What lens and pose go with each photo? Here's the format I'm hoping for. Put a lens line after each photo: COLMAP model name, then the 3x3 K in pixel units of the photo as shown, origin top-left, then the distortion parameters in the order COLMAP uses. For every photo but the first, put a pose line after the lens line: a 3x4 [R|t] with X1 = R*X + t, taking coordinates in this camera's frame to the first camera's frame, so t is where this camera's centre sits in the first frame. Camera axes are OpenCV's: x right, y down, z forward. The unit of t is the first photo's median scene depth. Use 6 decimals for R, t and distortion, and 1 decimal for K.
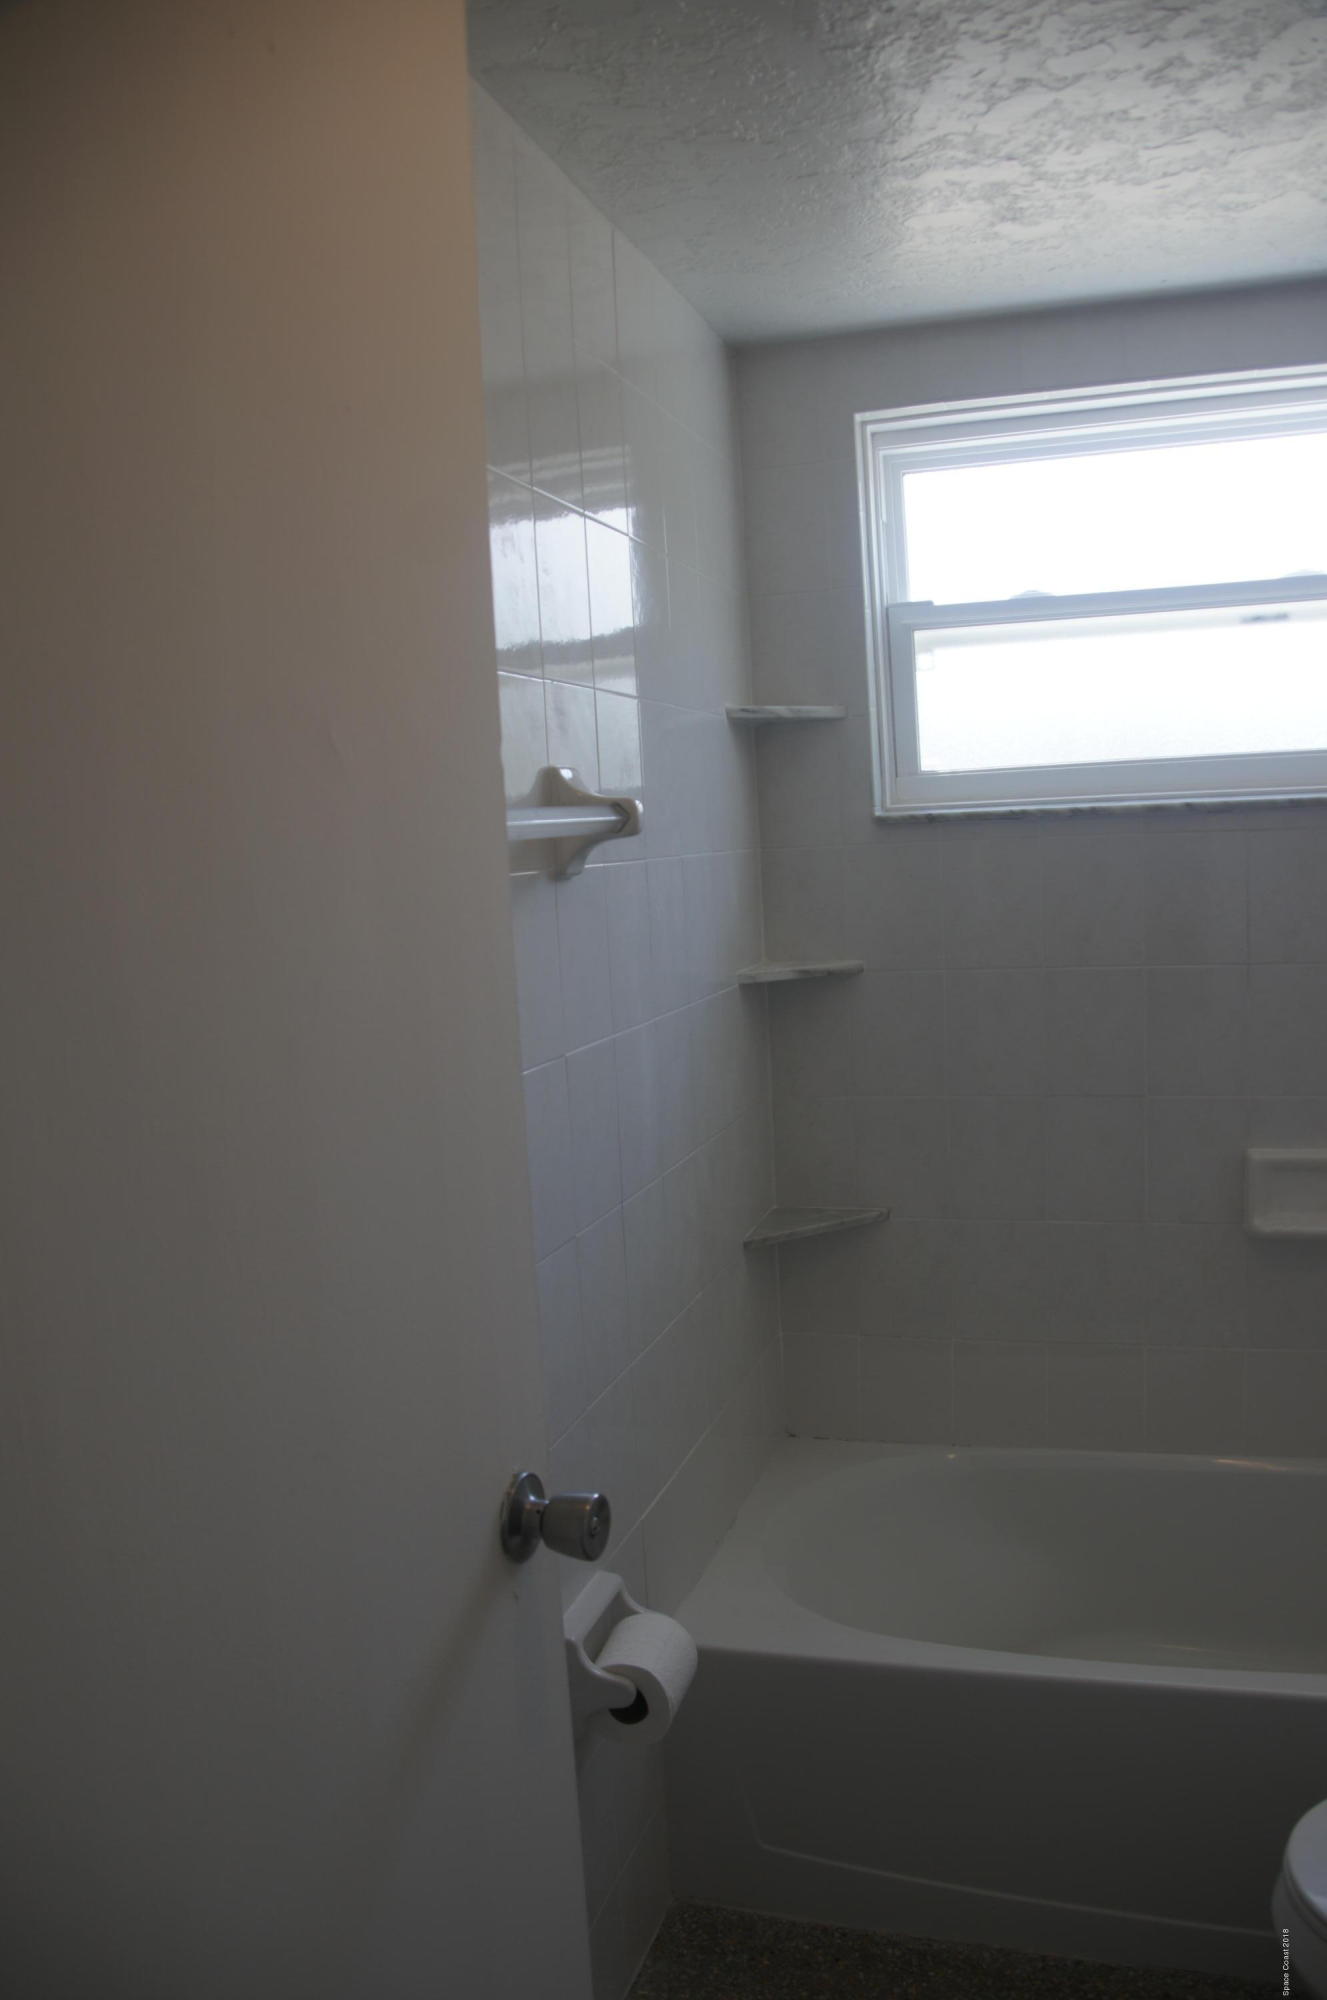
lens RADIAL K [[1571.8, 0, 664.5], [0, 1571.8, 1031.9], [0, 0, 1]] dist [-0.185710, 0.131794]
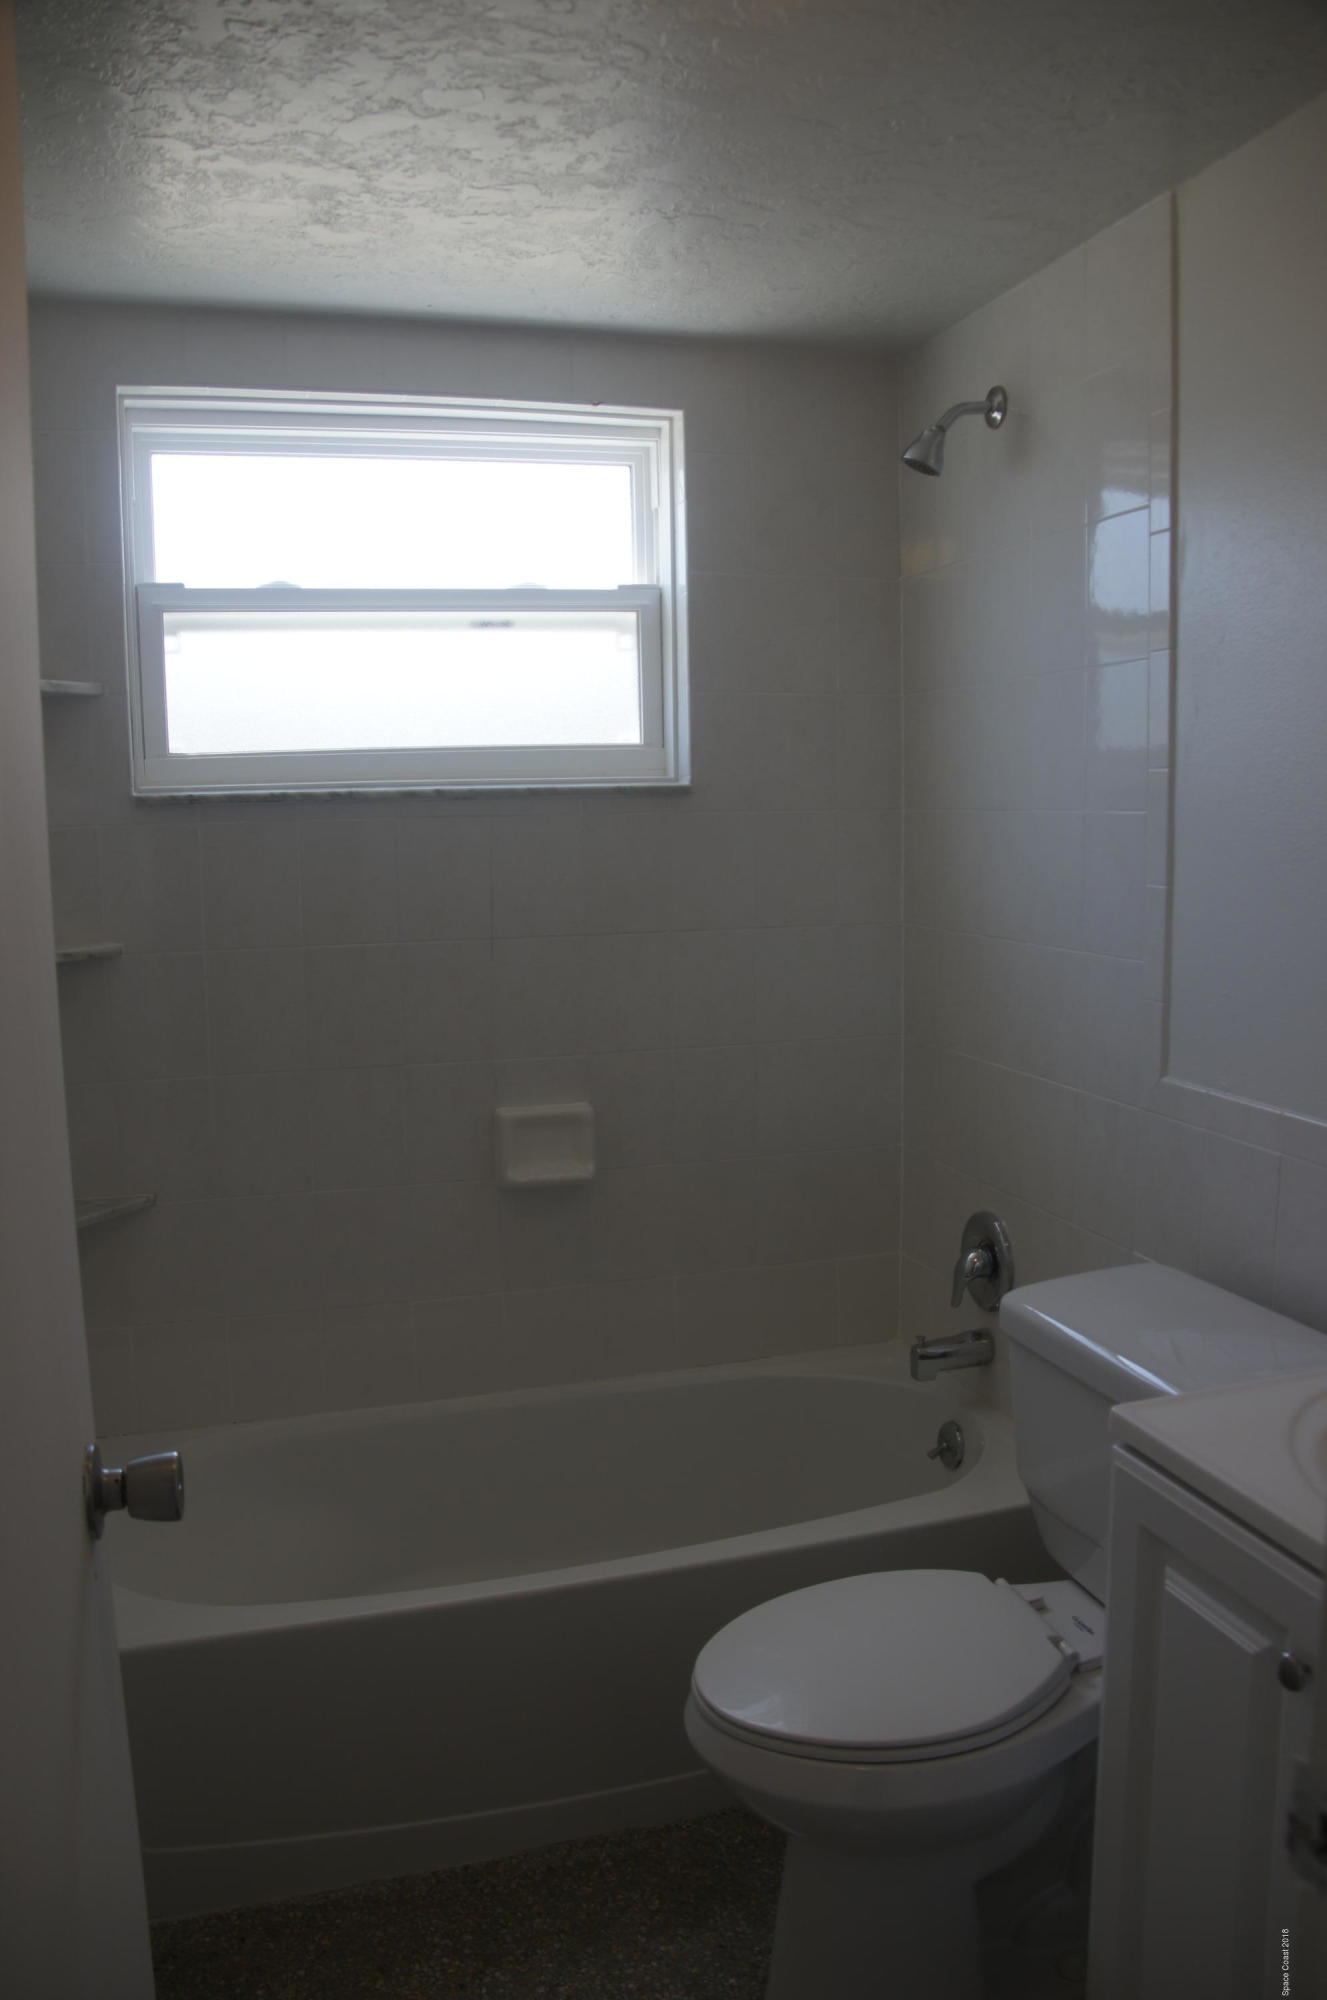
lens RADIAL K [[1571.8, 0, 664.5], [0, 1571.8, 1031.9], [0, 0, 1]] dist [-0.185710, 0.131794]
pose [[0.823262, -0.040013, 0.566250, -0.206343], [0.042971, 0.999043, 0.008121, 0.024720], [-0.566033, 0.017646, 0.824193, 0.016893]]
